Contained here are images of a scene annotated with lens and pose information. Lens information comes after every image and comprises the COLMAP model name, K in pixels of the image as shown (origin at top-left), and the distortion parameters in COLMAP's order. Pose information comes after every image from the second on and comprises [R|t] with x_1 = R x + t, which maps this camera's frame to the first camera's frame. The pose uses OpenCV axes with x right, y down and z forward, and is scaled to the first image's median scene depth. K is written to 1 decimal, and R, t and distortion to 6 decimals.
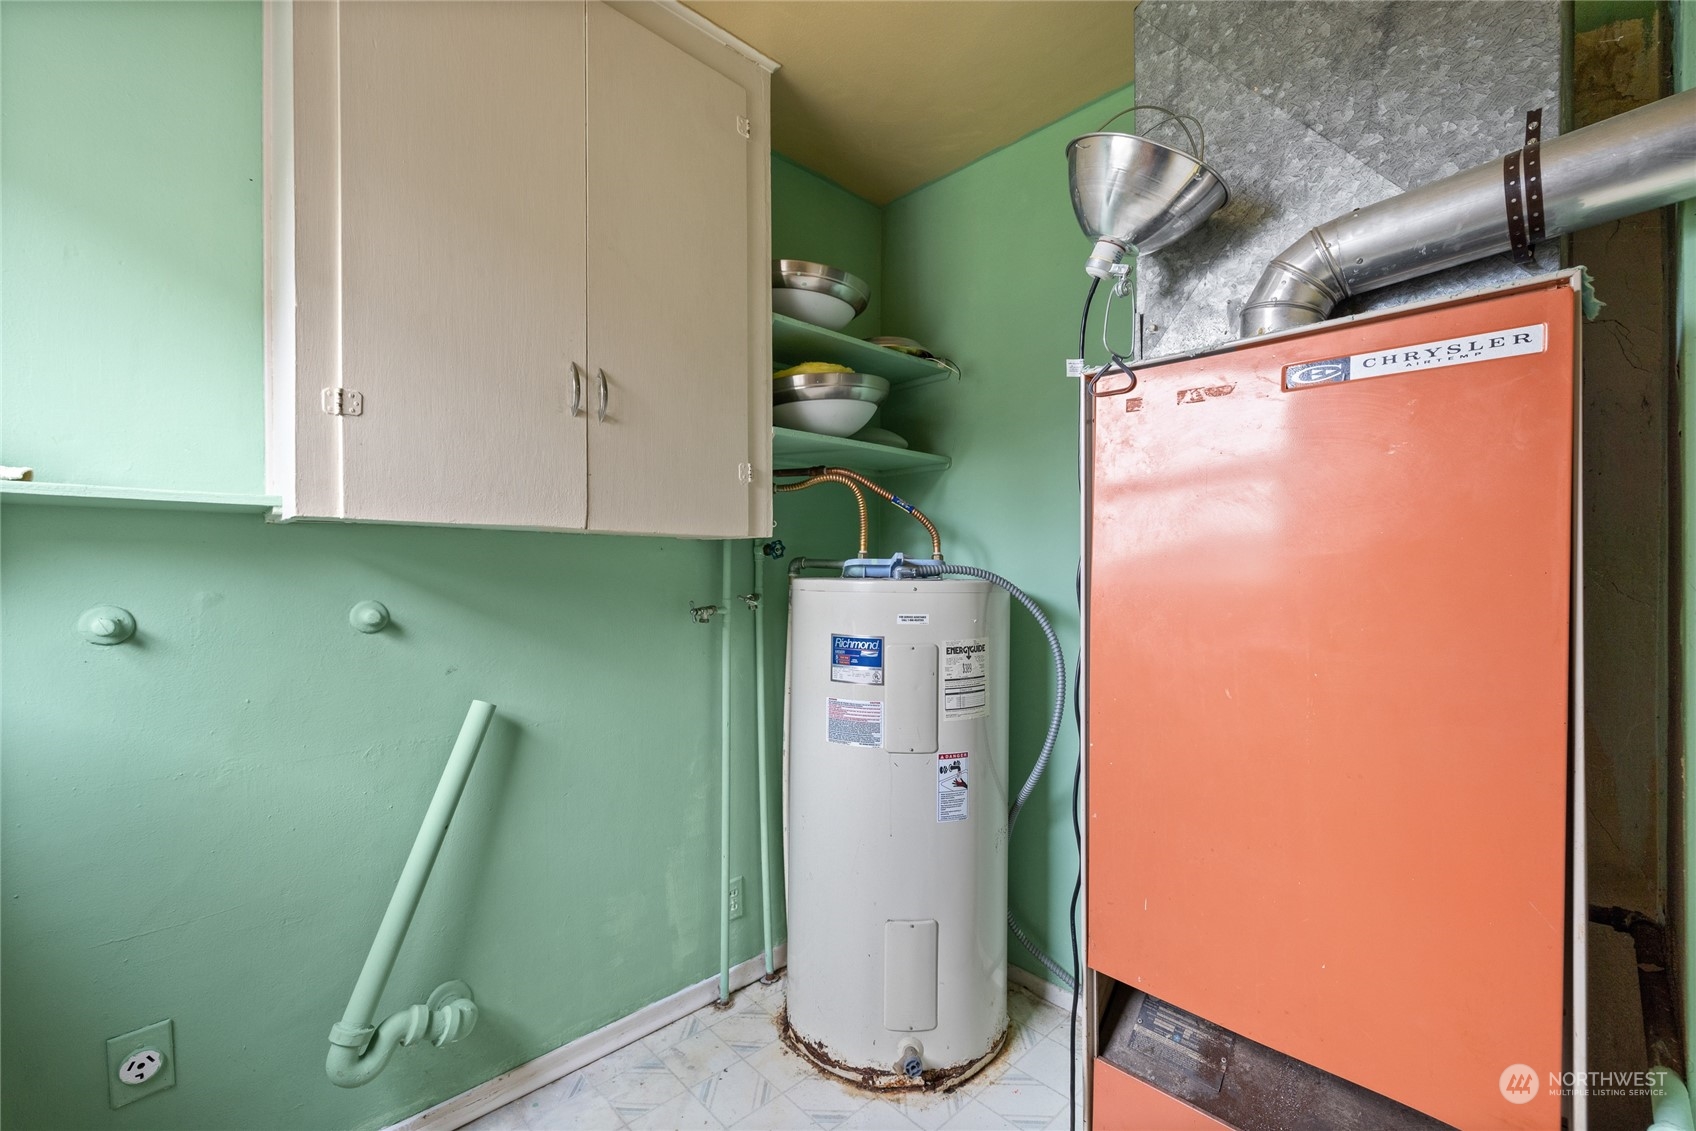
lens RADIAL K [[731.6, 0, 821.8], [0, 731.6, 559.6], [0, 0, 1]] dist [0.000833, 0.000215]
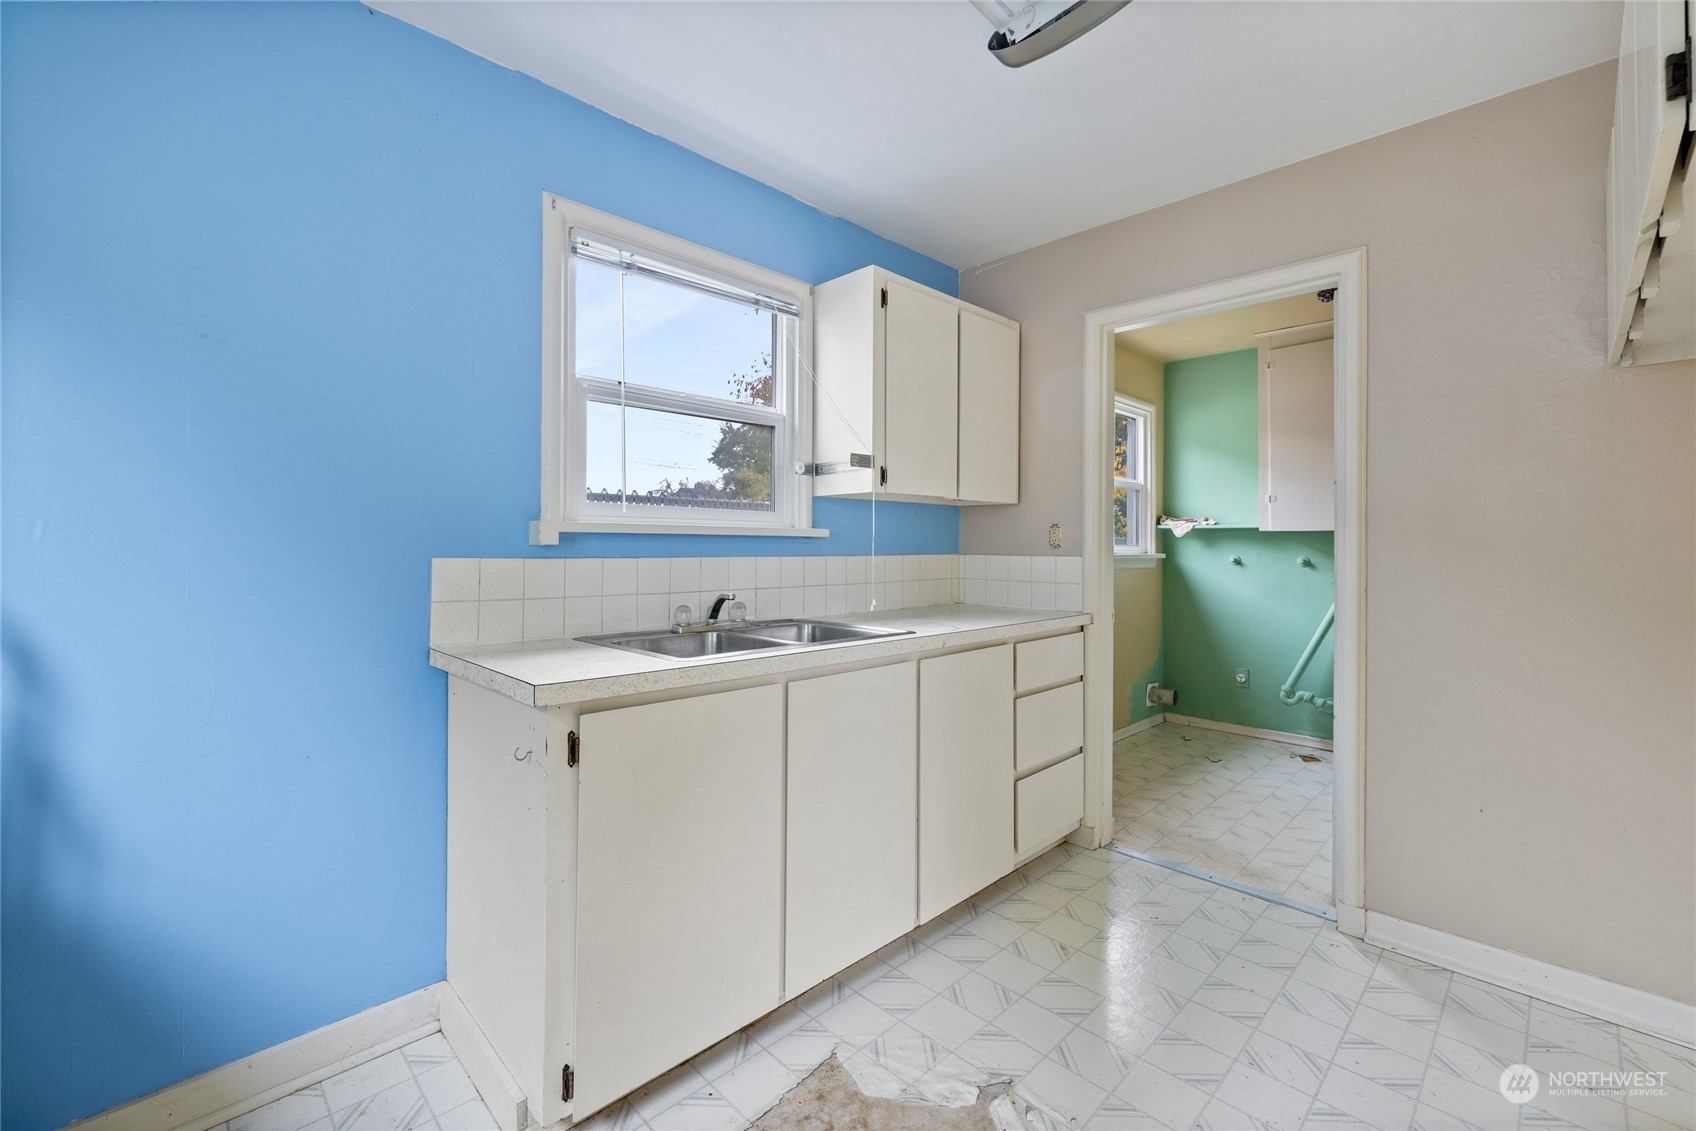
lens RADIAL K [[718.7, 0, 828.3], [0, 718.7, 568.8], [0, 0, 1]] dist [0.000433, 0.001201]
pose [[0.030658, 0.034238, -0.998943, 2.311861], [-0.005885, 0.999402, 0.034073, 0.016984], [0.999513, 0.004834, 0.030841, -1.066638]]
